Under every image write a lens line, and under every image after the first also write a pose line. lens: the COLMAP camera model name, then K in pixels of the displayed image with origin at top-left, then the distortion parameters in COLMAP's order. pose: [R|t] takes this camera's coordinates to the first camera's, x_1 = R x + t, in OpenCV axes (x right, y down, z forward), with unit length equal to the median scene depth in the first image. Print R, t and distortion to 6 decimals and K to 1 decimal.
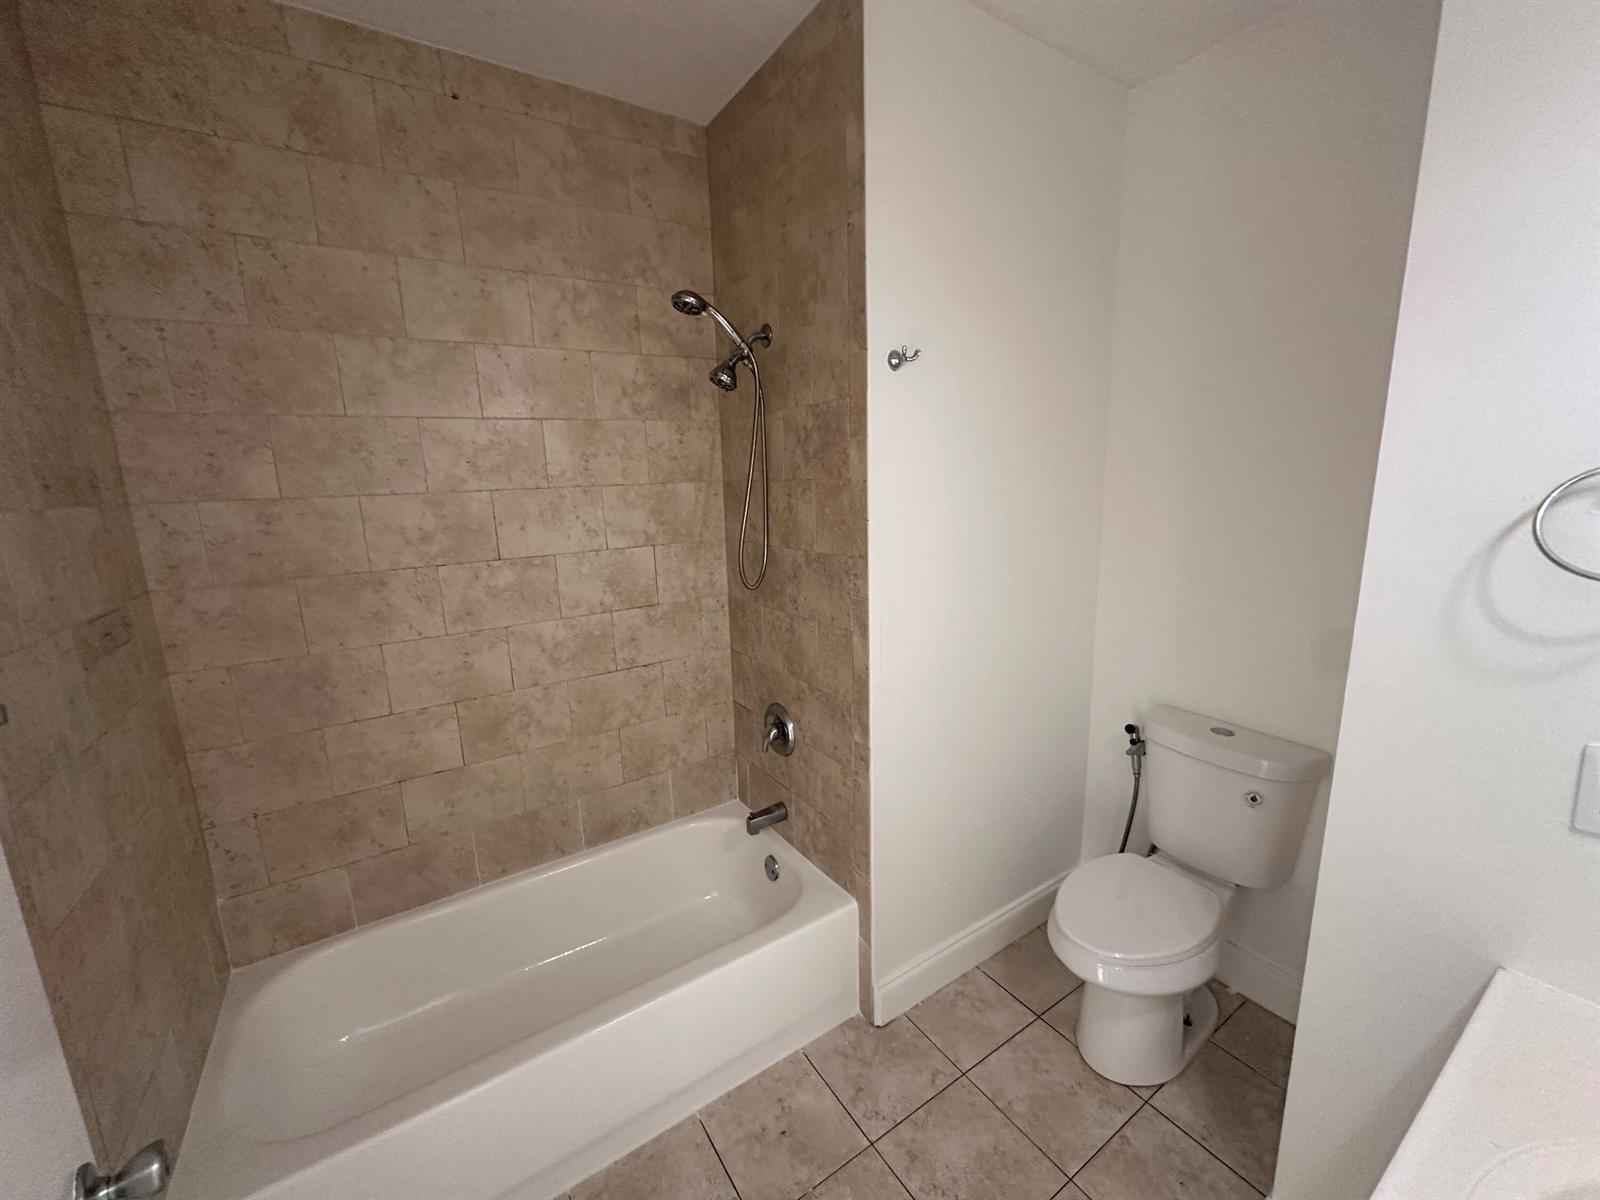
lens RADIAL K [[640.6, 0, 804.8], [0, 640.6, 600.6], [0, 0, 1]] dist [0.000979, 0.000400]
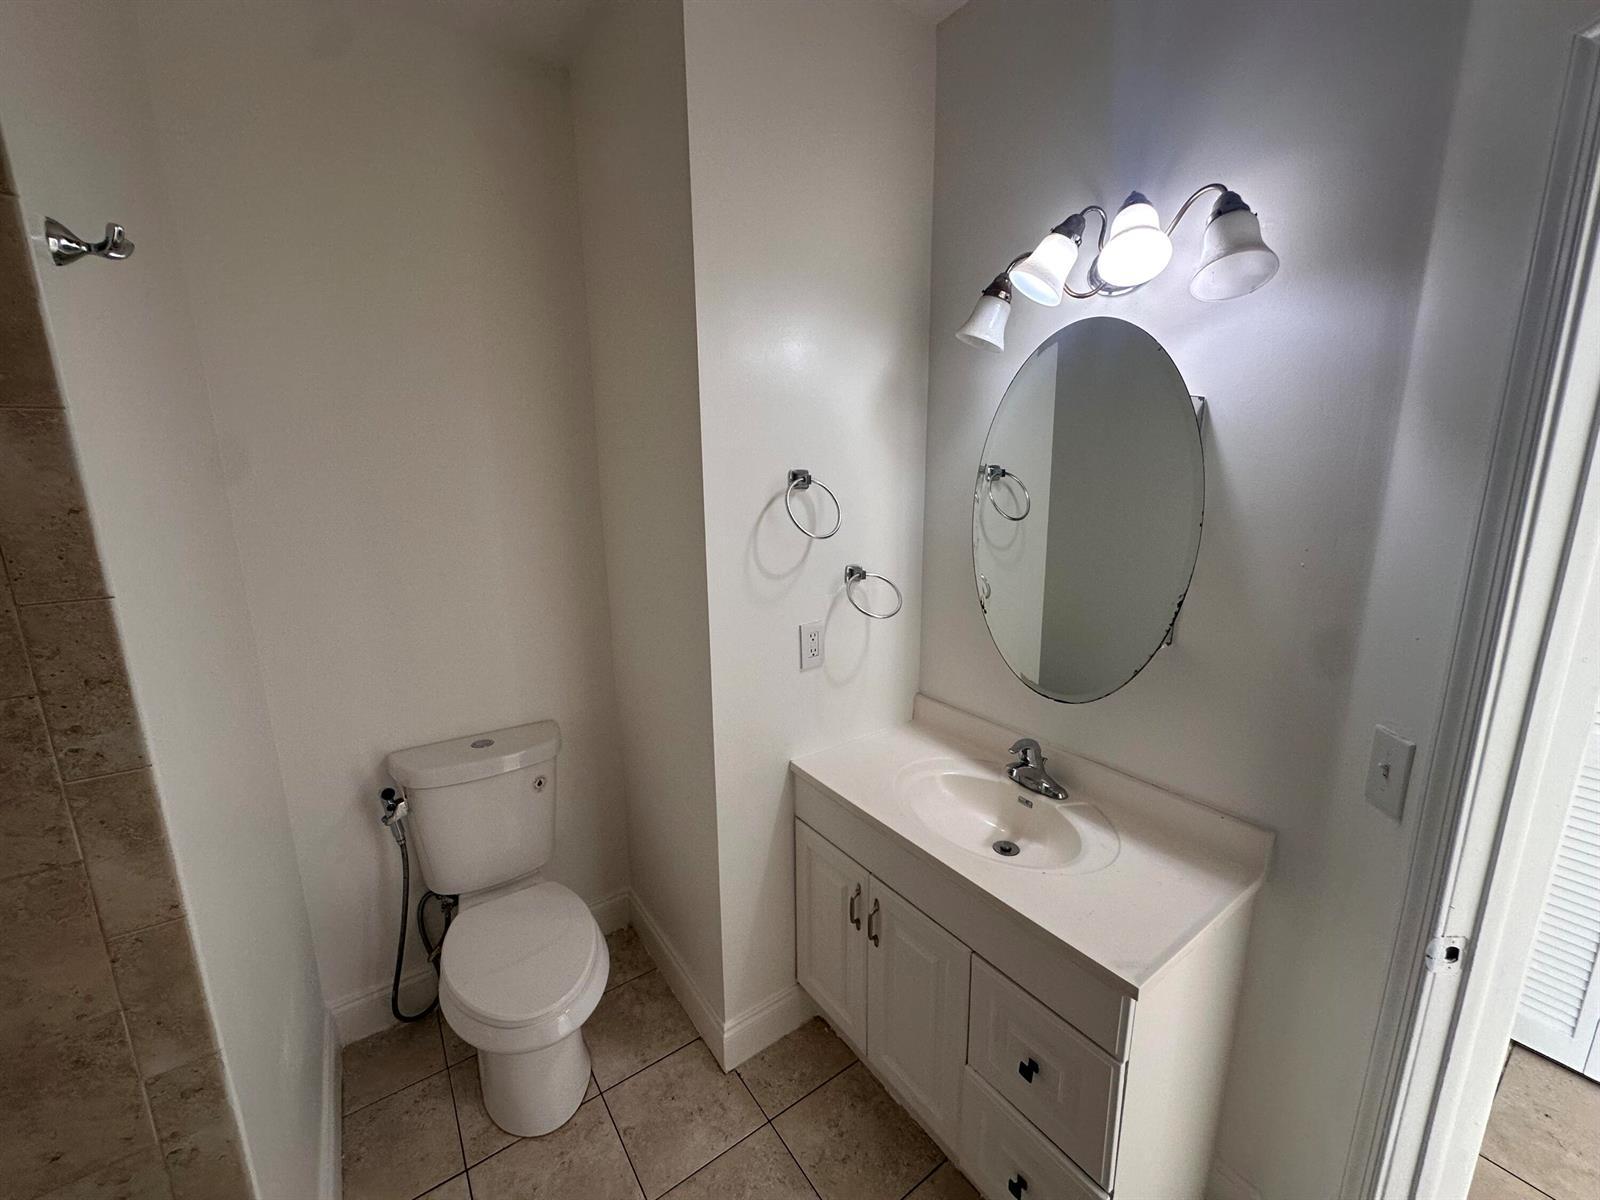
lens RADIAL K [[640.6, 0, 806.3], [0, 640.6, 598.7], [0, 0, 1]] dist [0.000979, 0.000400]
pose [[-0.040209, -0.176425, 0.983493, -0.350900], [0.198644, 0.963230, 0.180911, -0.105853], [-0.979246, 0.202640, -0.003684, 0.513642]]
